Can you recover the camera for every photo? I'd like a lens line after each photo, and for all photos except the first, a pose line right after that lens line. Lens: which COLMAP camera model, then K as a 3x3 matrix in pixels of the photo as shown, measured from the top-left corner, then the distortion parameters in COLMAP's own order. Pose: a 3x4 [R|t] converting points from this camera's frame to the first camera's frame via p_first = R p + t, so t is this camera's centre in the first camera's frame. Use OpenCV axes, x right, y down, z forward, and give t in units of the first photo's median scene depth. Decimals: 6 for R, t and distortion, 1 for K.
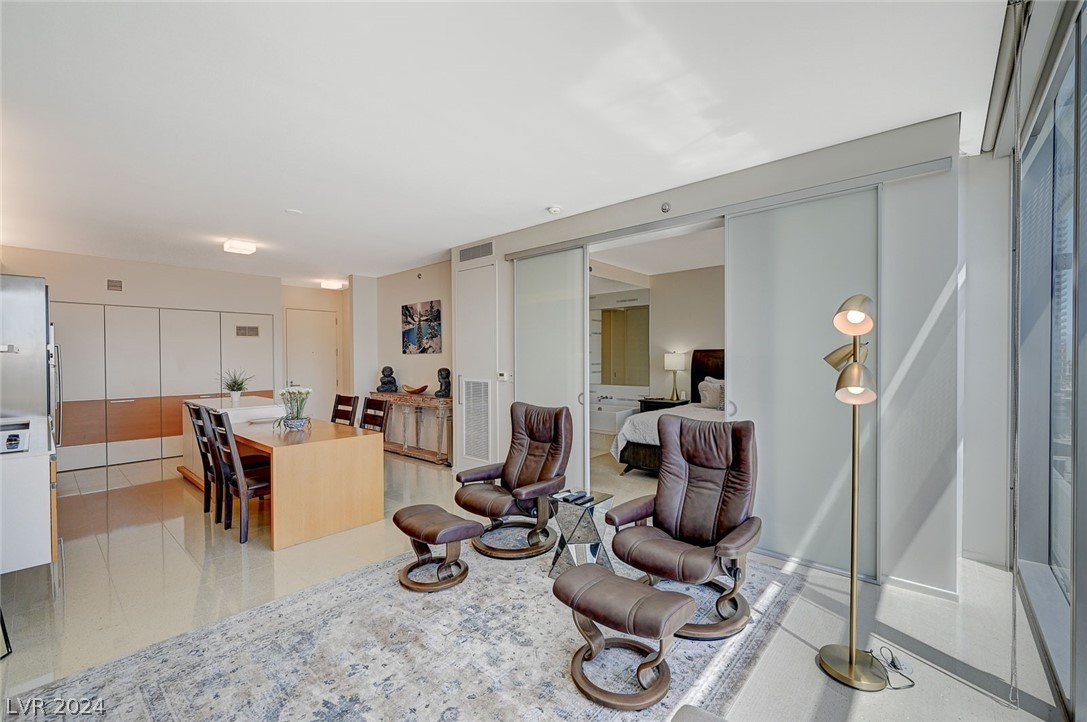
lens RADIAL K [[459.1, 0, 558.2], [0, 459.1, 356.1], [0, 0, 1]] dist [-0.002875, 0.000190]
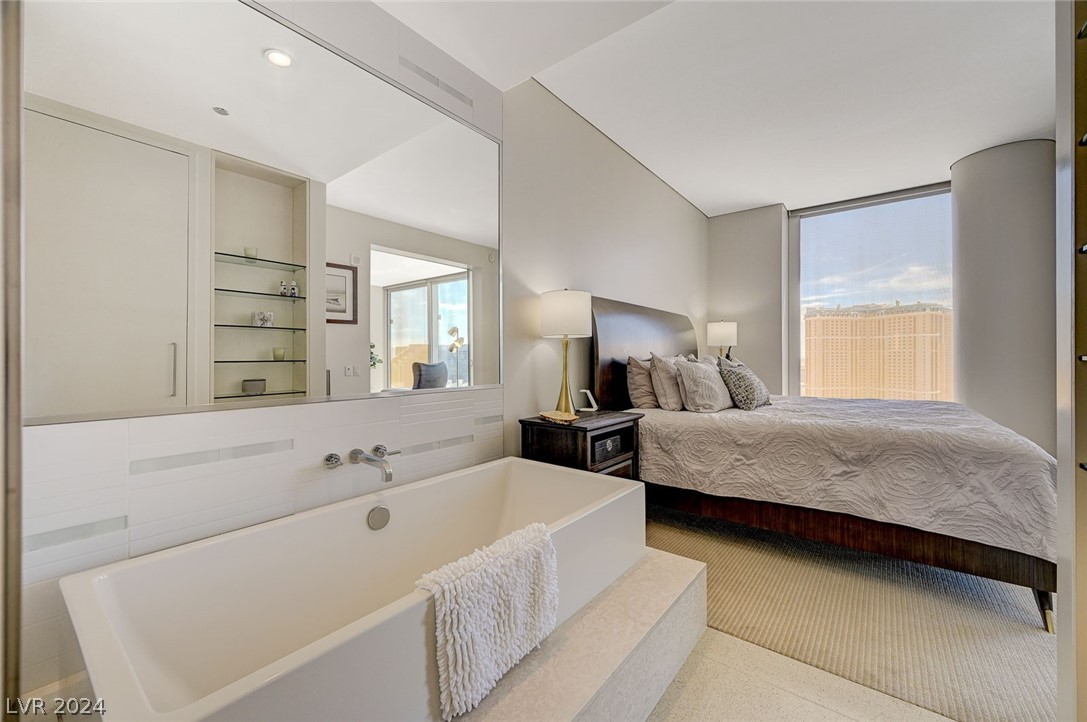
lens RADIAL K [[428.9, 0, 550.4], [0, 428.9, 358.5], [0, 0, 1]] dist [-0.000351, -0.000877]
pose [[-0.032267, 0.003613, 0.999473, -0.319715], [0.002075, 0.999992, -0.003548, 0.131152], [-0.999477, 0.001960, -0.032274, 2.743181]]
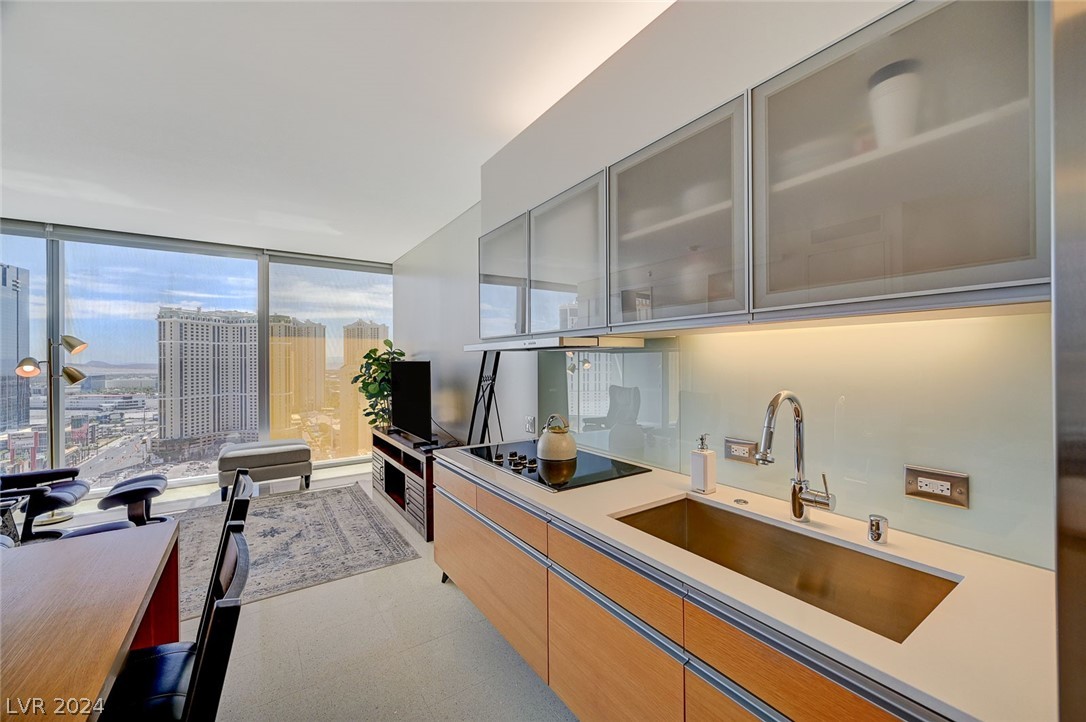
lens RADIAL K [[428.5, 0, 546.5], [0, 428.5, 358.6], [0, 0, 1]] dist [-0.000351, -0.000877]
pose [[-0.964732, 0.012790, 0.262922, -1.468480], [0.011172, 0.999908, -0.007648, 0.011607], [-0.262996, -0.004441, -0.964787, 1.698582]]
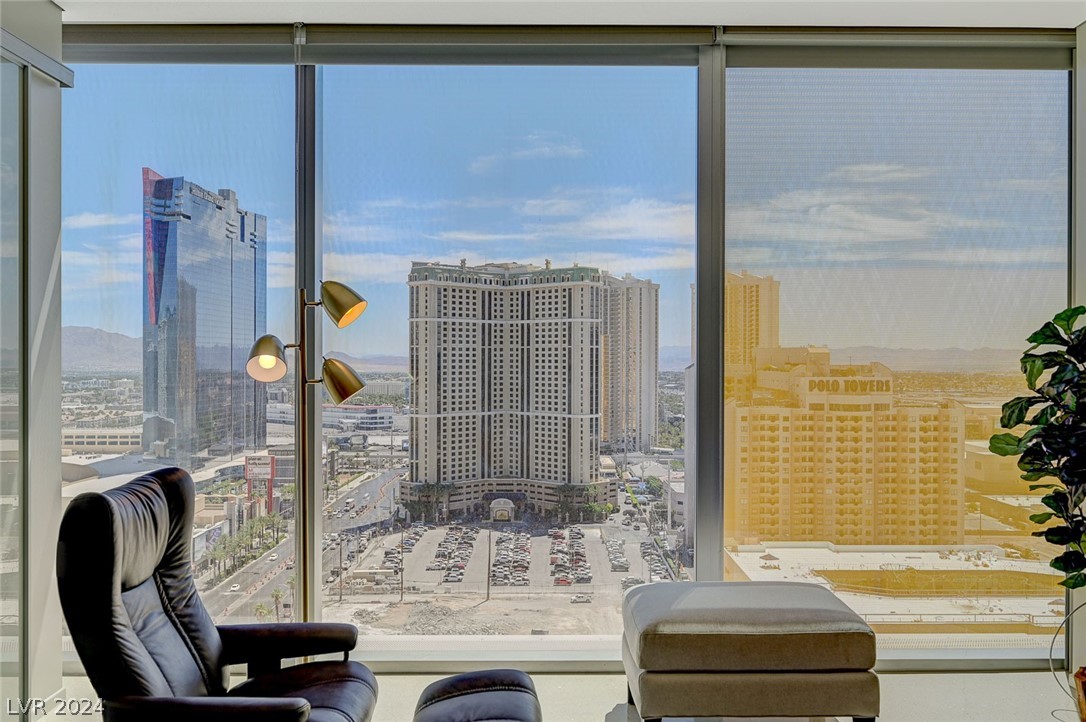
lens RADIAL K [[951.1, 0, 542.2], [0, 951.1, 357.7], [0, 0, 1]] dist [0.001159, -0.014420]
pose [[-0.649249, 0.002559, 0.760572, -0.705516], [-0.000162, 0.999994, -0.003503, 0.013289], [-0.760576, -0.002398, -0.649244, 1.356611]]
